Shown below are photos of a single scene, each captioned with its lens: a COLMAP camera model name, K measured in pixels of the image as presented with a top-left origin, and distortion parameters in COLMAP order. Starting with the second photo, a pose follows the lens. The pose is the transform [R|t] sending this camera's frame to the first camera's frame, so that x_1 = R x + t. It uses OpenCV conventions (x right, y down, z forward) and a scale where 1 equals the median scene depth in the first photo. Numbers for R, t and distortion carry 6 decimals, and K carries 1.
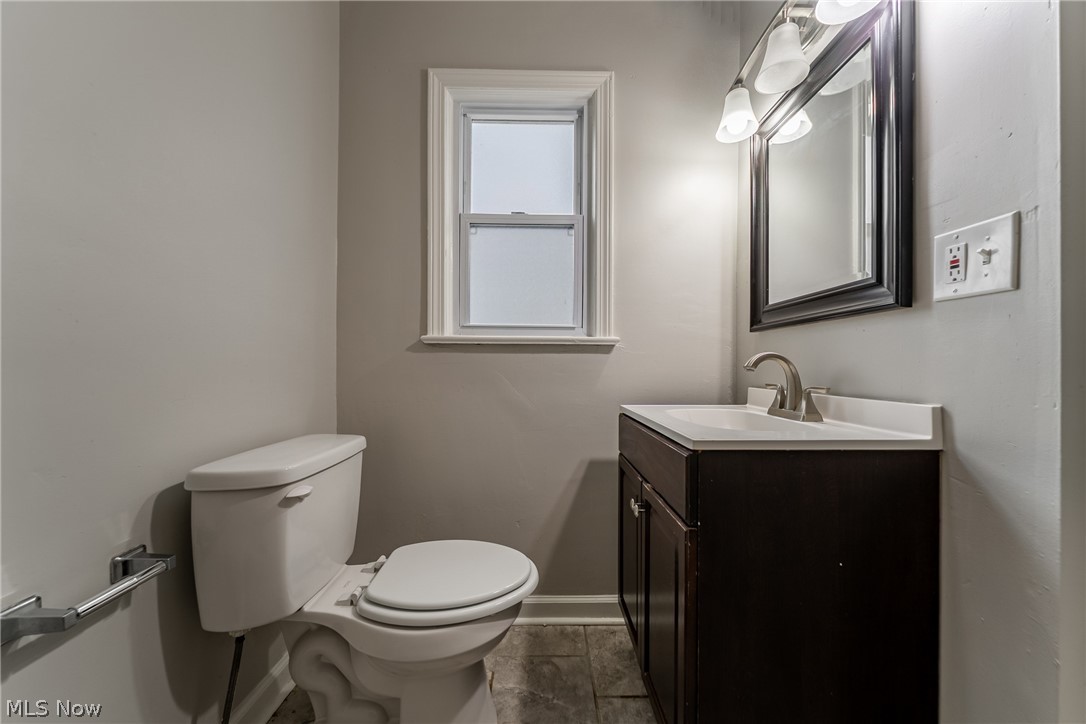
lens RADIAL K [[370.2, 0, 545.1], [0, 370.2, 363.6], [0, 0, 1]] dist [-0.000945, -0.000102]
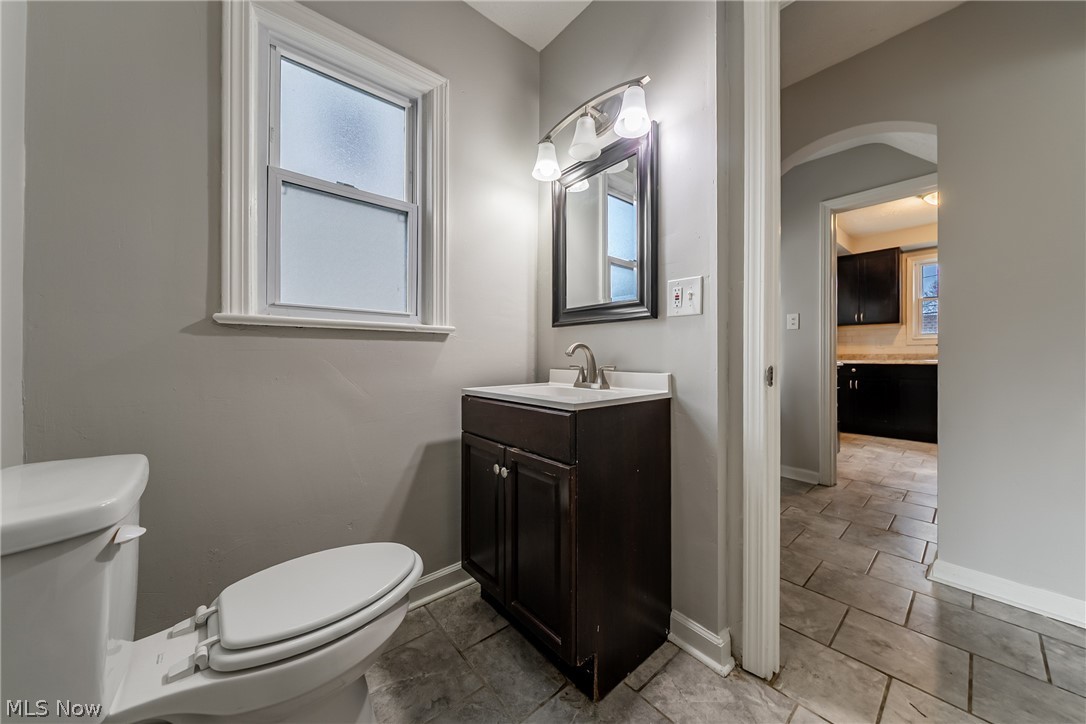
lens RADIAL K [[375.5, 0, 545.9], [0, 375.5, 351.4], [0, 0, 1]] dist [0.000038, -0.000070]
pose [[0.772294, 0.002727, 0.635260, -0.334238], [-0.000407, 0.999993, -0.003798, 0.005796], [-0.635265, 0.002675, 0.772289, -0.025882]]
